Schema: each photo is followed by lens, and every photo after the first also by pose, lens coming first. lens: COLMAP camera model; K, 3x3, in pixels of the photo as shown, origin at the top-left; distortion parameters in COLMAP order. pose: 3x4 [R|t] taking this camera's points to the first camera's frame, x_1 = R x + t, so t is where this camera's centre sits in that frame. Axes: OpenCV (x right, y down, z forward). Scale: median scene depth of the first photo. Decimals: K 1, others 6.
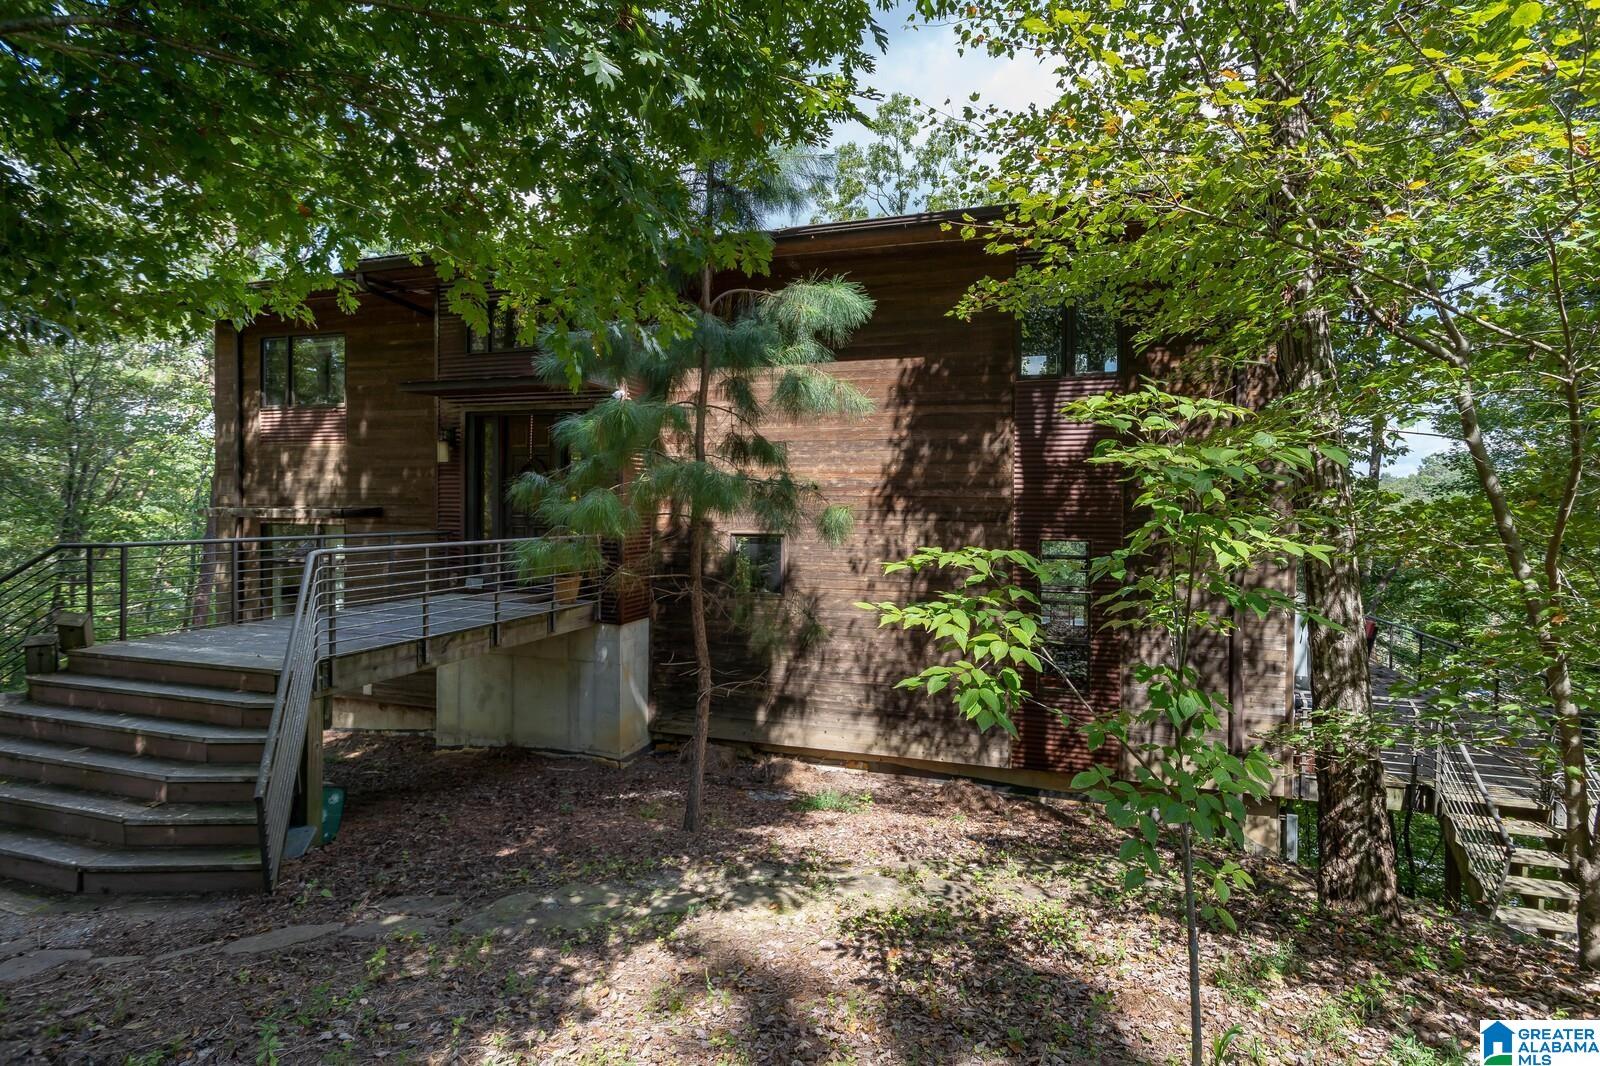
lens RADIAL K [[766.7, 0, 800.0], [0, 766.7, 533.0], [0, 0, 1]] dist [-0.001149, -0.000208]
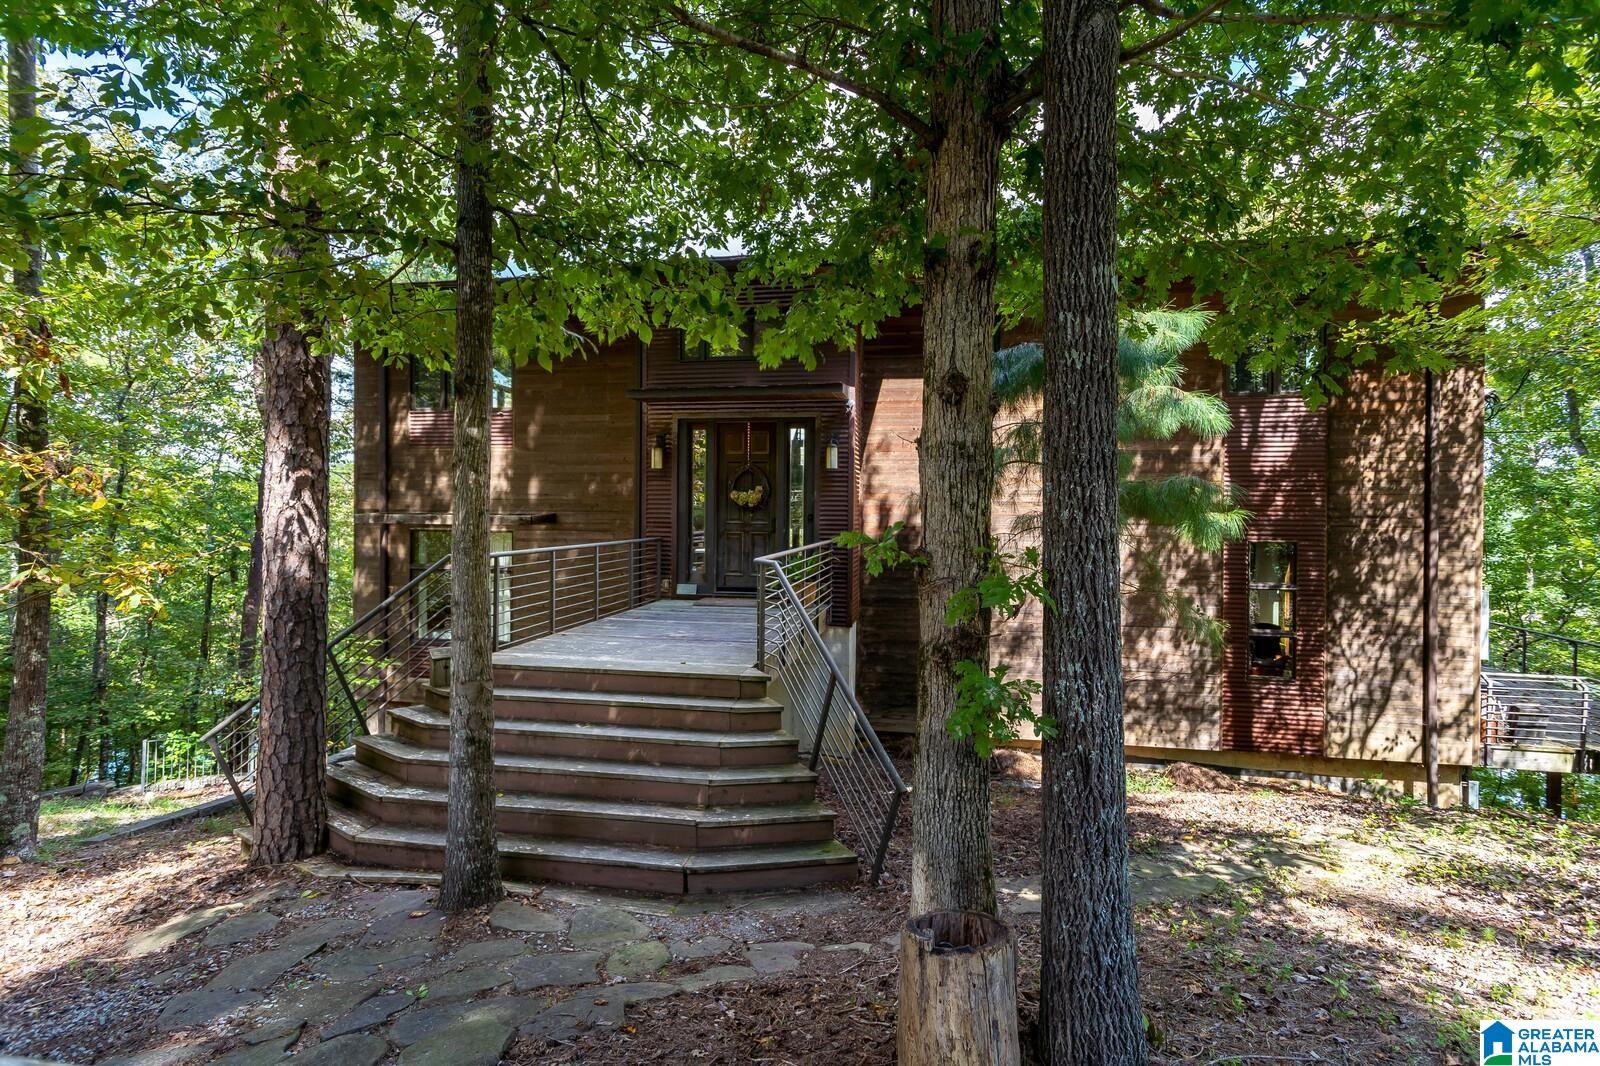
lens RADIAL K [[766.7, 0, 800.0], [0, 766.7, 533.0], [0, 0, 1]] dist [-0.001149, -0.000208]
pose [[0.993544, -0.005427, 0.113317, -0.470256], [0.005440, 0.999985, 0.000191, -0.008141], [-0.113317, 0.000427, 0.993559, -0.022541]]
